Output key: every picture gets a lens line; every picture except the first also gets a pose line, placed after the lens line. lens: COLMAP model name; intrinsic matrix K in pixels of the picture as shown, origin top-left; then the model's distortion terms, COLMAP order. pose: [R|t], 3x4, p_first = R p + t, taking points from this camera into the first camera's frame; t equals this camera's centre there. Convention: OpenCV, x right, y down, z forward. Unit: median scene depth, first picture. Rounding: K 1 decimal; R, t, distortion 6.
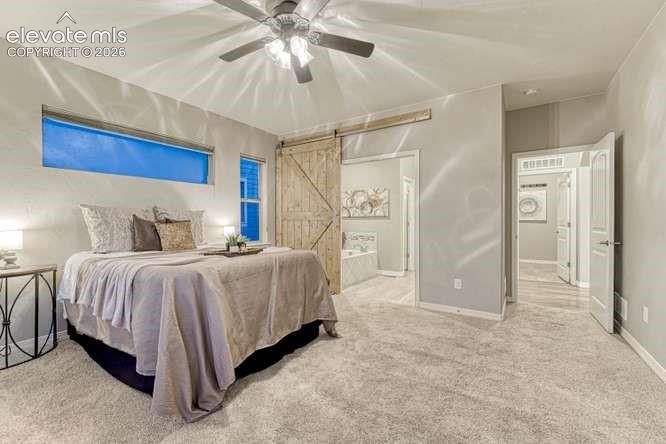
lens RADIAL K [[273.8, 0, 329.8], [0, 273.8, 222.6], [0, 0, 1]] dist [0.000478, 0.000210]
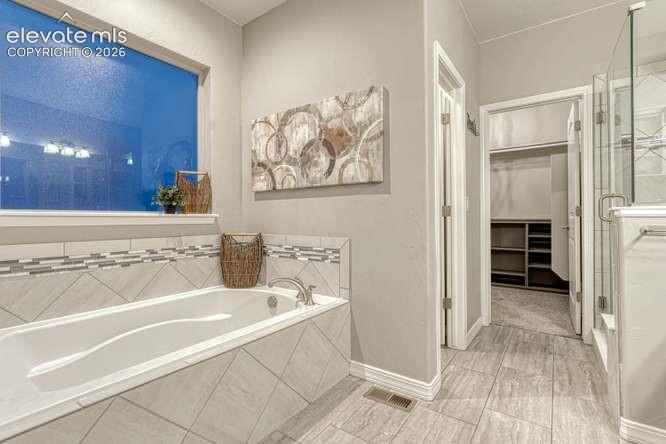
lens RADIAL K [[313.0, 0, 333.0], [0, 313.0, 222.0], [0, 0, 1]] dist [0.000519, -0.000142]
pose [[0.999344, -0.010043, -0.034807, 0.218518], [0.010008, 0.999949, -0.001165, 0.025938], [0.034817, 0.000816, 0.999393, 0.850233]]
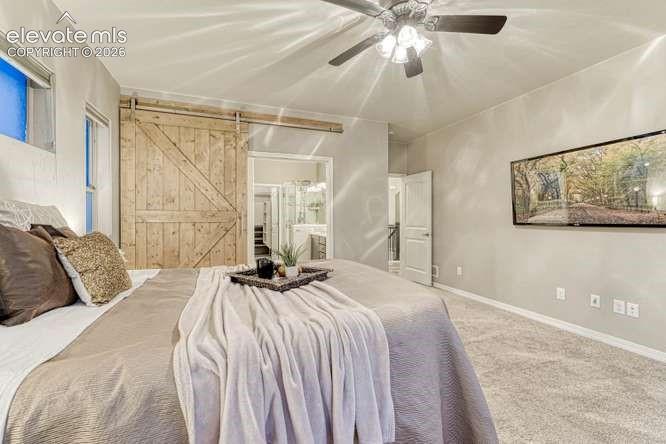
lens RADIAL K [[273.8, 0, 329.8], [0, 273.8, 222.6], [0, 0, 1]] dist [0.000478, 0.000210]
pose [[0.602092, -0.012056, 0.798335, -0.423472], [0.005544, 0.999925, 0.010919, -0.013797], [-0.798407, -0.002148, 0.602114, 0.261497]]
